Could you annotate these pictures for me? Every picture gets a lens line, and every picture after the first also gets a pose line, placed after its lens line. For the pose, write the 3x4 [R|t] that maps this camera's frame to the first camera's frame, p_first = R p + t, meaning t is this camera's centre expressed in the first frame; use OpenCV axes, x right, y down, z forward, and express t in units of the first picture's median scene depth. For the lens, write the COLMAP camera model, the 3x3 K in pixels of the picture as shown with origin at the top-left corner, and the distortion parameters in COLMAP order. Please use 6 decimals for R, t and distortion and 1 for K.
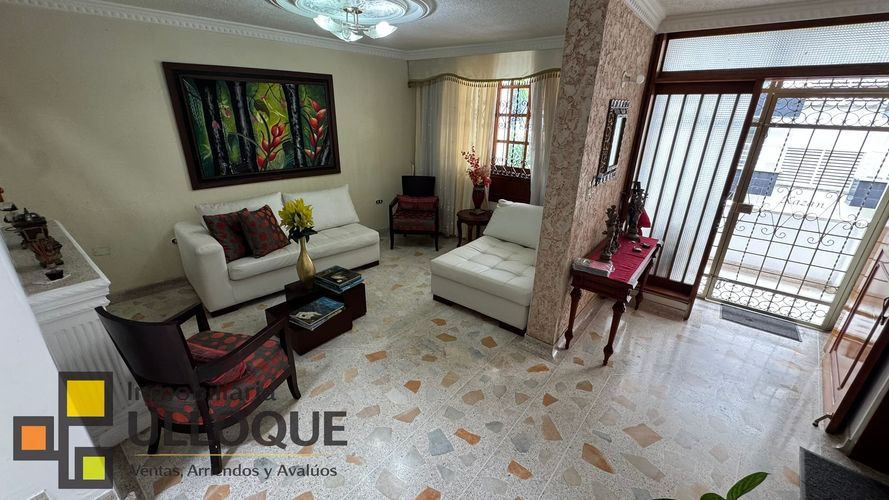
lens RADIAL K [[353.4, 0, 444.1], [0, 353.4, 250.6], [0, 0, 1]] dist [0.000067, -0.001099]
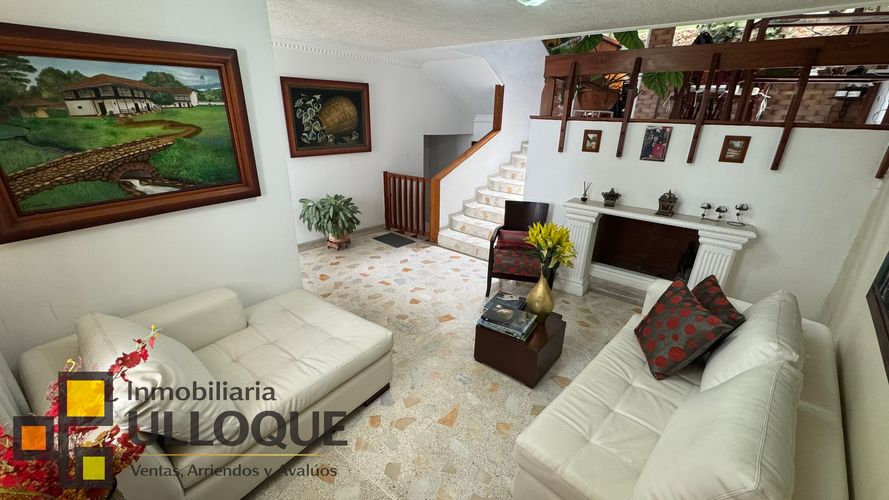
lens RADIAL K [[353.4, 0, 445.7], [0, 353.4, 251.2], [0, 0, 1]] dist [0.000067, -0.001099]
pose [[-0.998358, -0.037344, -0.043442, -0.142983], [-0.056922, 0.732118, 0.678796, -0.757746], [0.006455, 0.680154, -0.733041, 1.914022]]
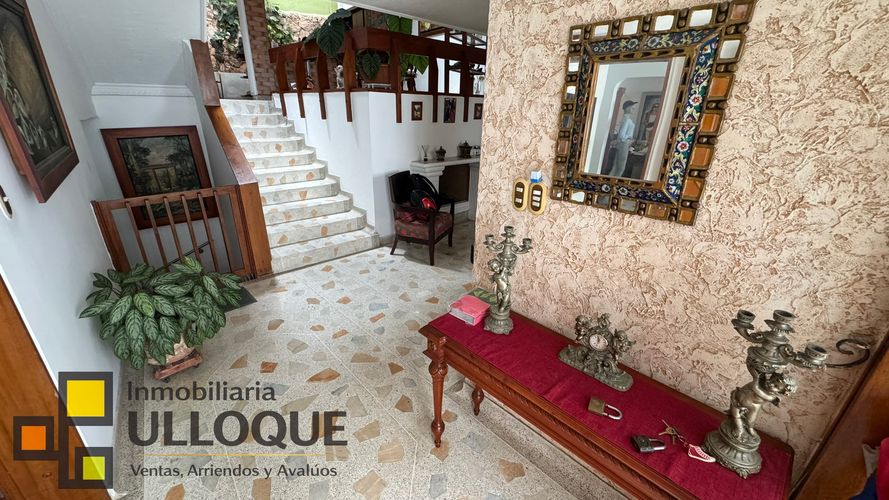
lens RADIAL K [[353.4, 0, 443.9], [0, 353.4, 249.2], [0, 0, 1]] dist [0.000067, -0.001099]
pose [[-0.128058, 0.346120, -0.929410, 1.038875], [-0.390602, 0.843783, 0.368050, -0.265925], [0.911609, 0.410161, 0.027142, 0.919479]]
